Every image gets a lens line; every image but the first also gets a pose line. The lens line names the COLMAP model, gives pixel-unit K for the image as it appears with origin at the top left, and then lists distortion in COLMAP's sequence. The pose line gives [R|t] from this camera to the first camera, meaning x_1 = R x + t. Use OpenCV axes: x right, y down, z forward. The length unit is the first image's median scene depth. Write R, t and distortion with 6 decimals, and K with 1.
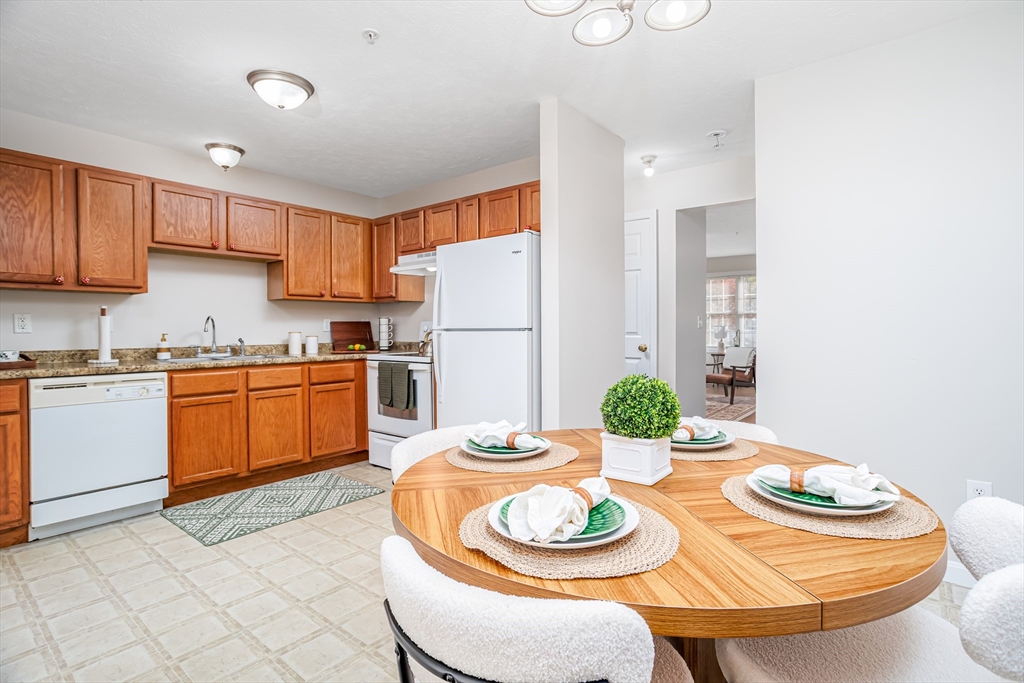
lens RADIAL K [[500.6, 0, 514.9], [0, 500.6, 334.3], [0, 0, 1]] dist [-0.045381, 0.024884]
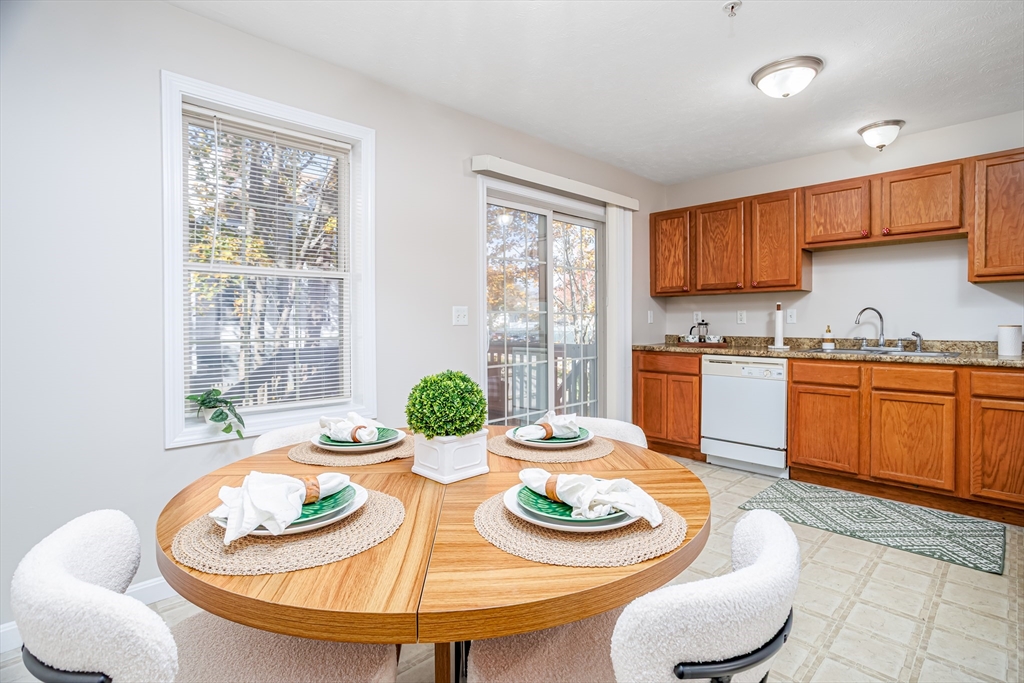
lens RADIAL K [[500.6, 0, 514.8], [0, 500.6, 326.6], [0, 0, 1]] dist [-0.045381, 0.024884]
pose [[-0.119321, 0.014871, -0.992744, 0.446676], [-0.007630, 0.999845, 0.015894, -0.010569], [0.992826, 0.009471, -0.119189, 0.455975]]
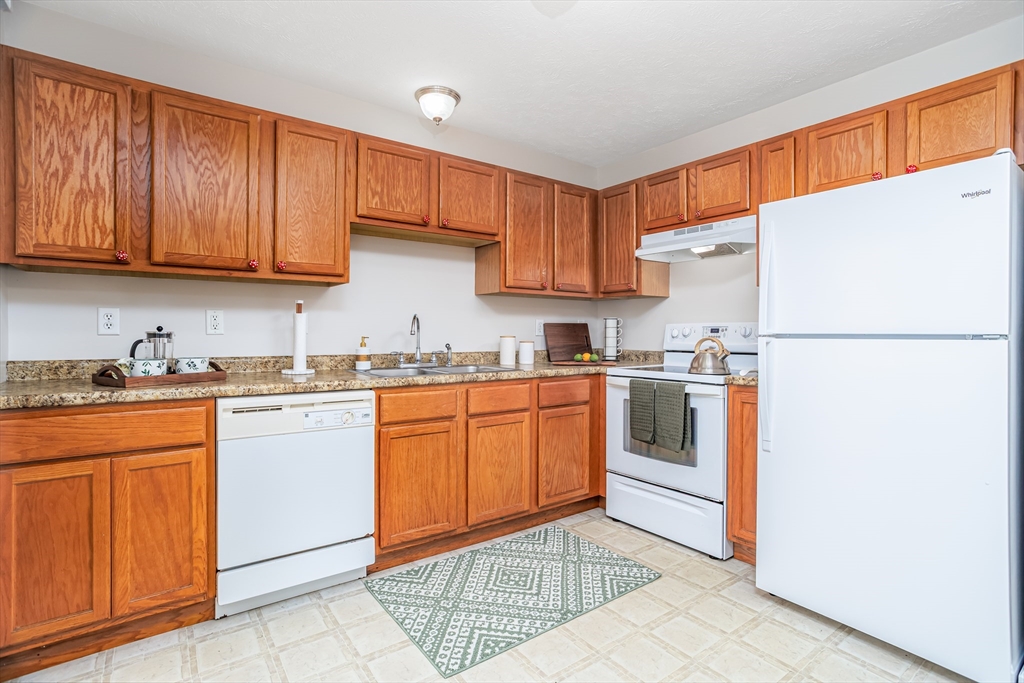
lens RADIAL K [[500.6, 0, 517.1], [0, 500.6, 332.8], [0, 0, 1]] dist [-0.045381, 0.024884]
pose [[0.967659, 0.009521, -0.252080, -0.287611], [-0.012405, 0.999875, -0.009854, -0.002786], [0.251955, 0.012662, 0.967656, 0.307087]]
